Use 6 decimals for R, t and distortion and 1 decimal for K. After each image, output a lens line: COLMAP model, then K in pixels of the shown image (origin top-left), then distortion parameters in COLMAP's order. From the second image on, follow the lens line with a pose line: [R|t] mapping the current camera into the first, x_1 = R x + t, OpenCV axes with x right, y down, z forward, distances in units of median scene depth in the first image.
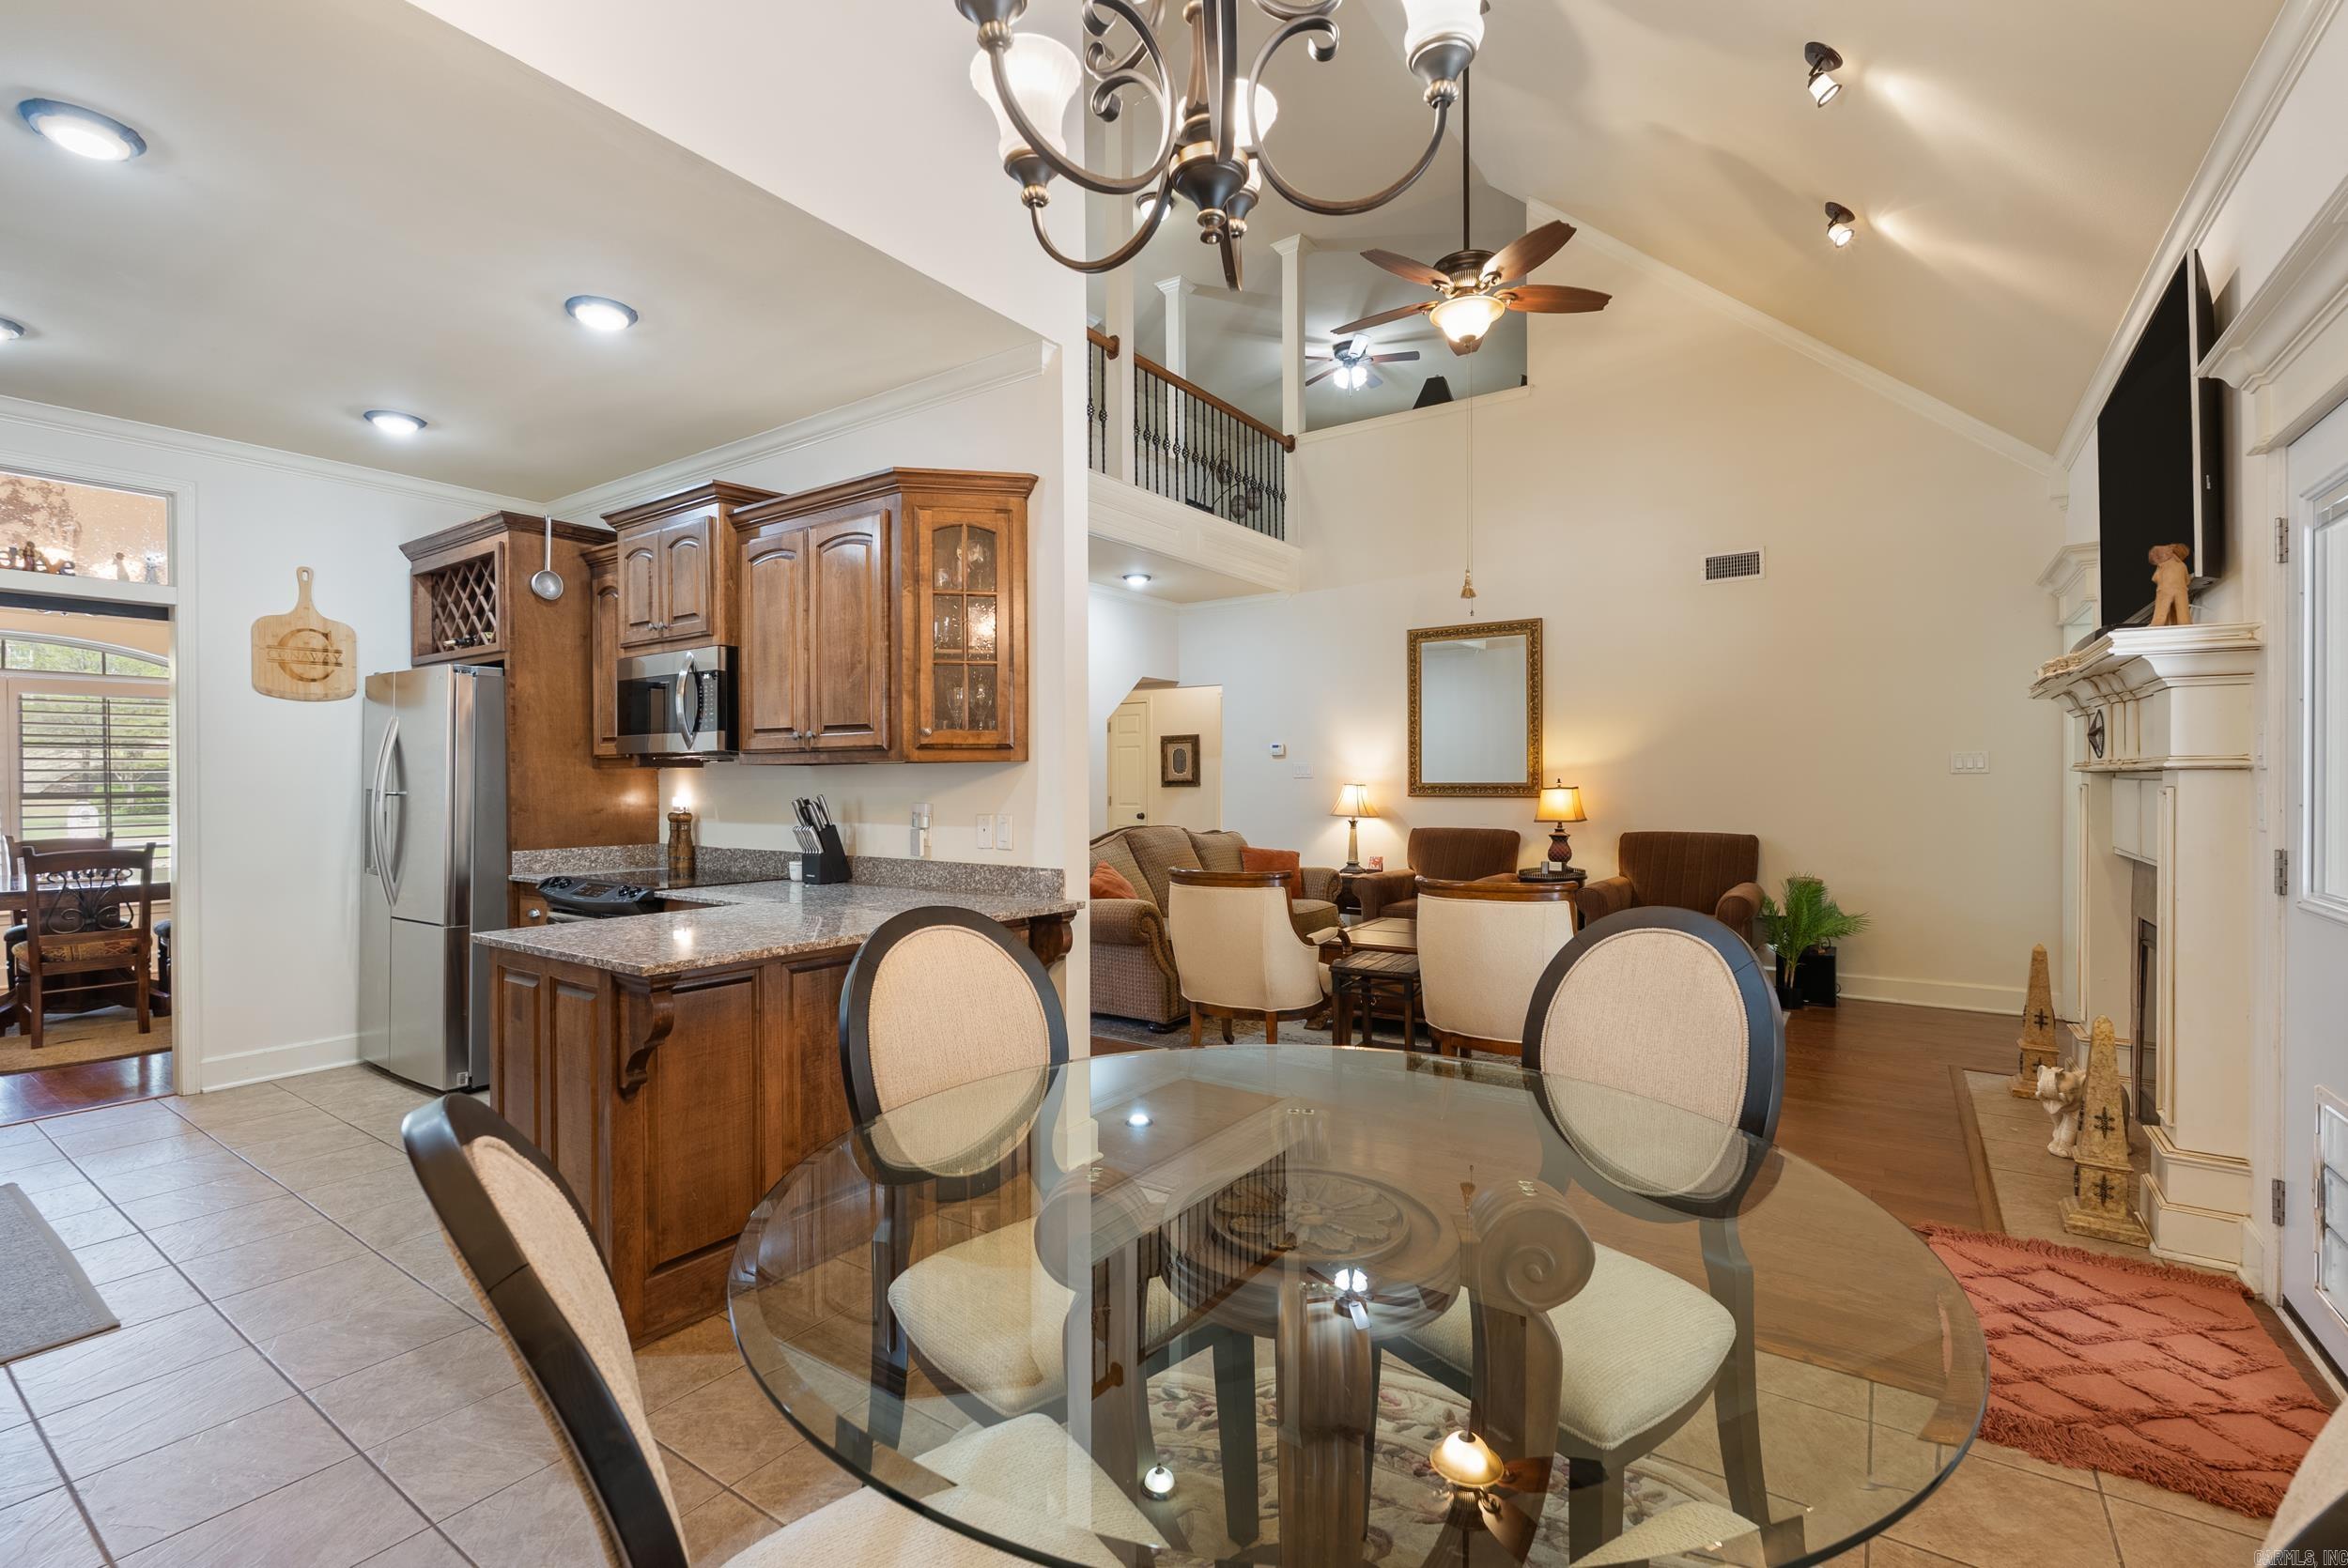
lens RADIAL K [[1029.9, 0, 1176.9], [0, 1029.9, 784.8], [0, 0, 1]] dist [-0.007492, 0.000793]
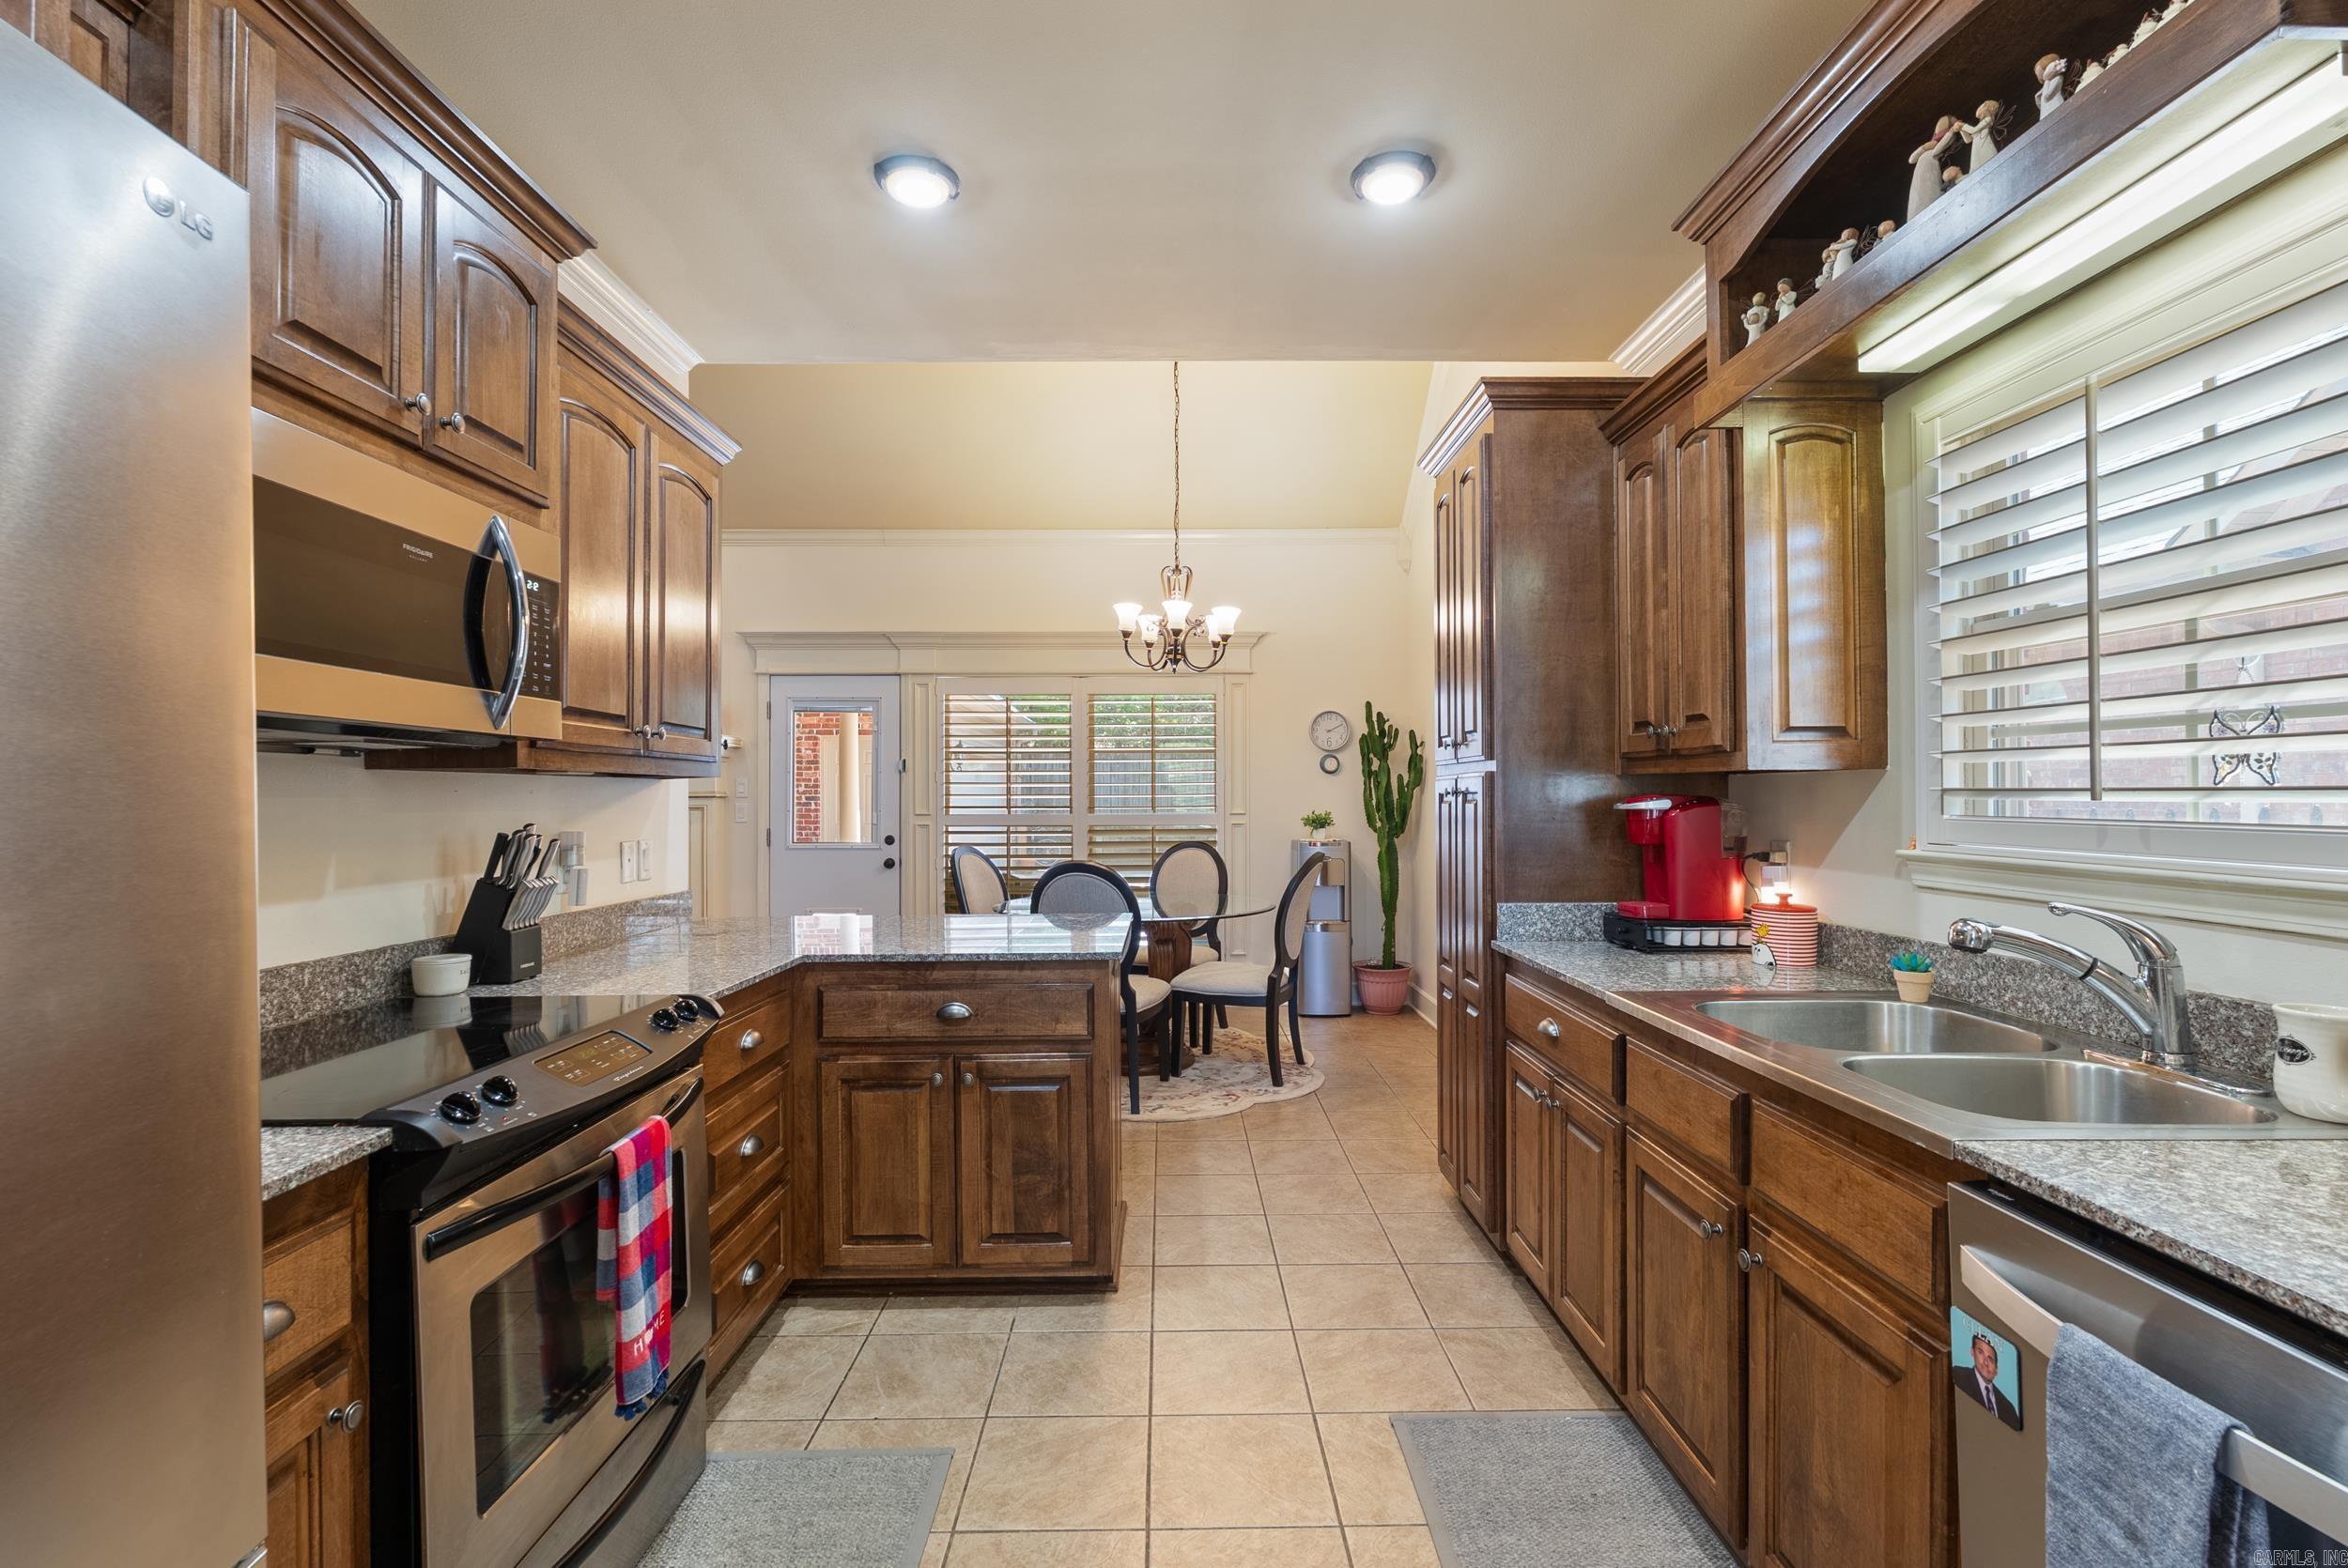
lens RADIAL K [[1029.9, 0, 1176.9], [0, 1029.9, 789.4], [0, 0, 1]] dist [-0.007492, 0.000793]
pose [[-0.578872, 0.013496, 0.815306, -0.885125], [0.010969, 0.999901, -0.008764, -0.000595], [-0.815344, 0.003870, -0.578963, 0.884957]]
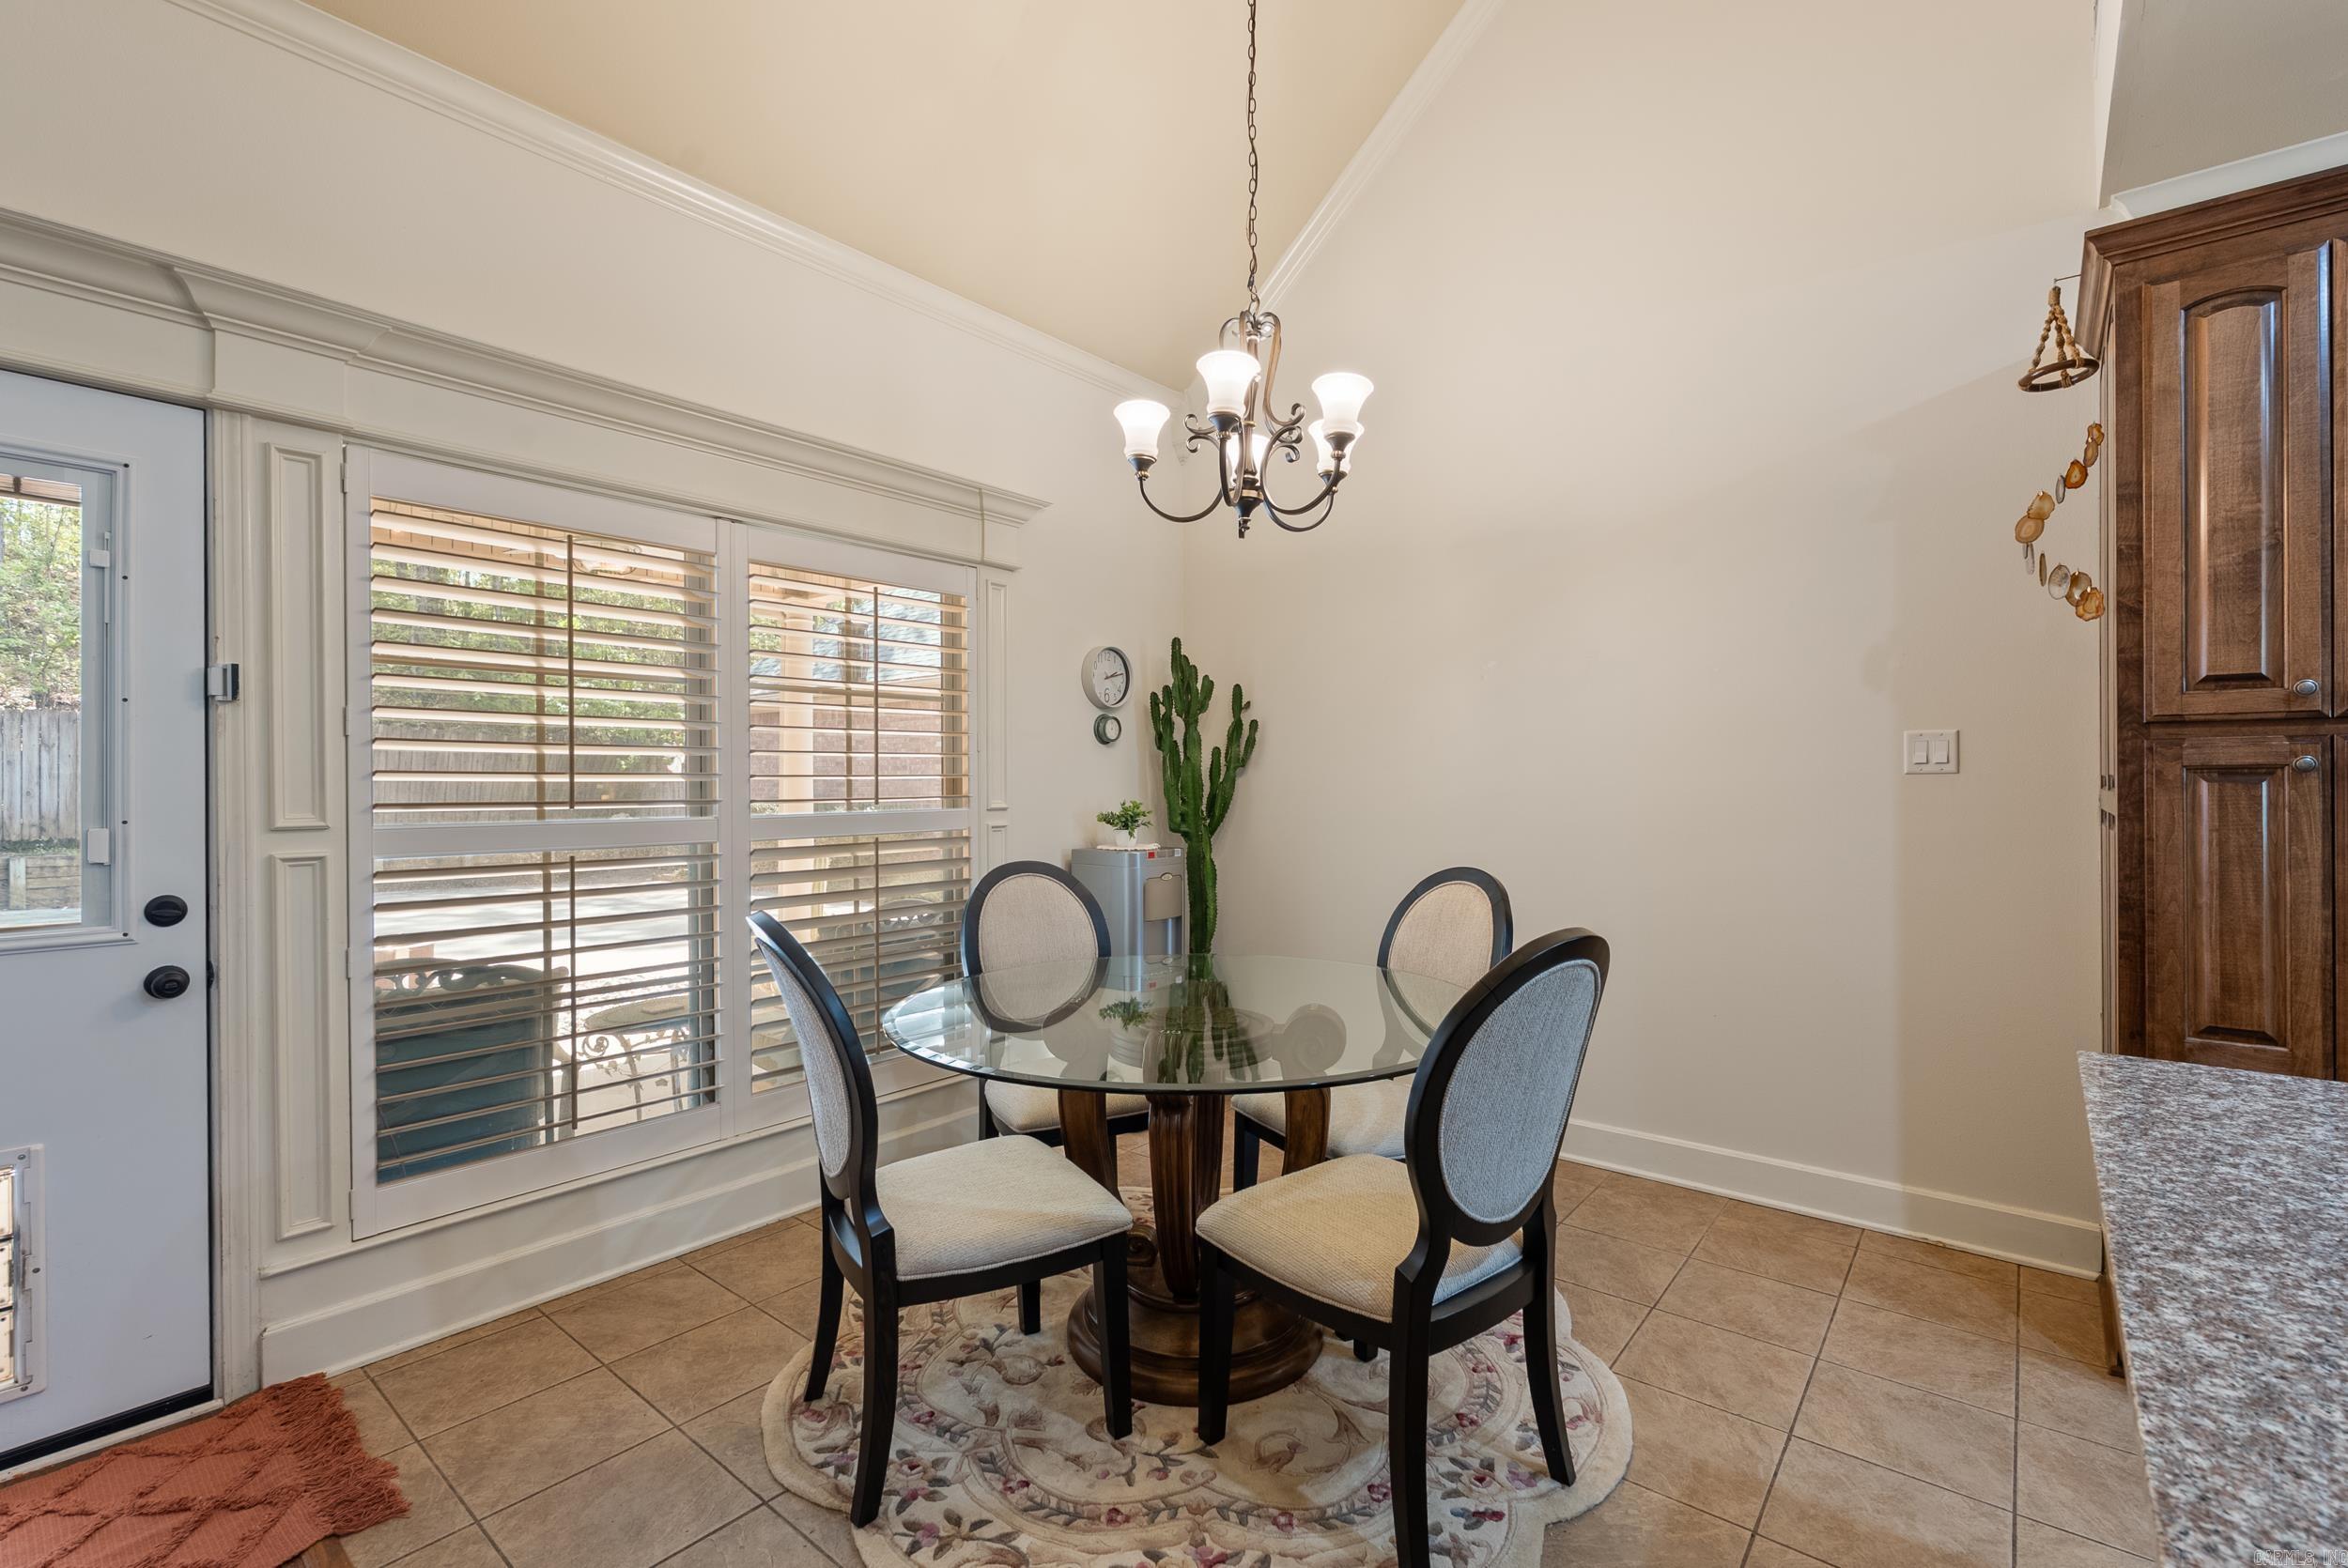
lens RADIAL K [[1029.9, 0, 1179.0], [0, 1029.9, 782.6], [0, 0, 1]] dist [-0.007492, 0.000793]
pose [[-0.996479, 0.010657, 0.083167, -0.000729], [0.011203, 0.999919, 0.006096, -0.002503], [-0.083095, 0.007007, -0.996517, 0.803736]]
